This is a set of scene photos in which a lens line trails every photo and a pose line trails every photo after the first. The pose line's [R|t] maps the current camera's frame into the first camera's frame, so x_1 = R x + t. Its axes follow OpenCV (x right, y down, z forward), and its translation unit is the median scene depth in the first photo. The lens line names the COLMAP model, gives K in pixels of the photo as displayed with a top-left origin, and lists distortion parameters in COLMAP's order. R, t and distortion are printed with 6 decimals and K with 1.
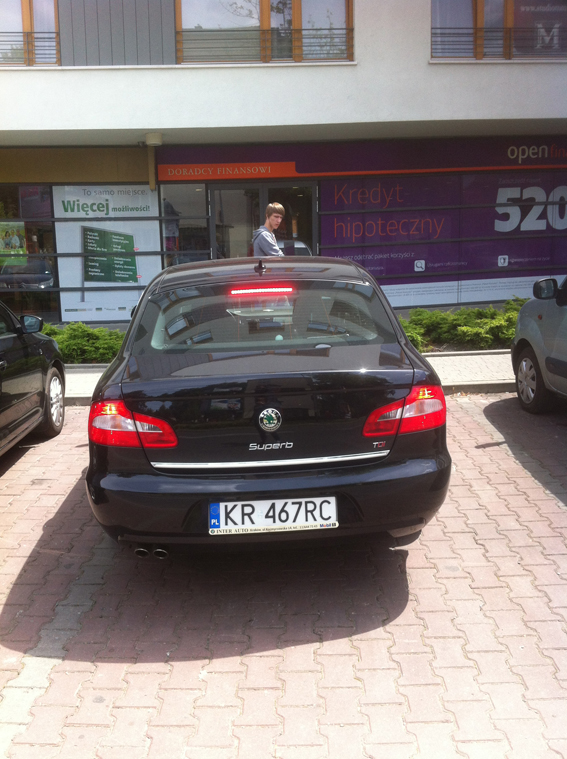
lens RADIAL K [[704.0, 0, 283.5], [0, 704.0, 379.5], [0, 0, 1]] dist [0.174894, -0.416958]
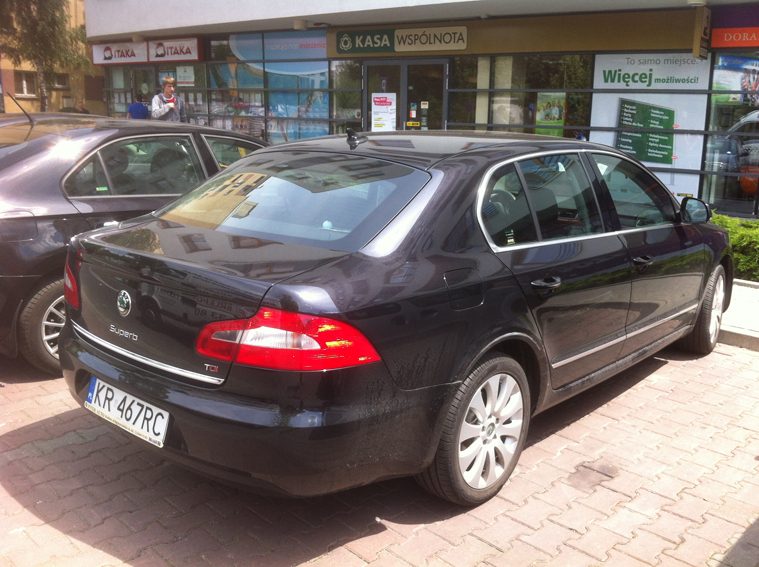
lens RADIAL K [[704.0, 0, 378.3], [0, 704.0, 290.1], [0, 0, 1]] dist [0.174894, -0.416958]
pose [[0.709564, 0.214293, -0.671265, 0.172676], [-0.181892, 0.976052, 0.119323, -0.026654], [0.680760, 0.037430, 0.731550, 0.120829]]
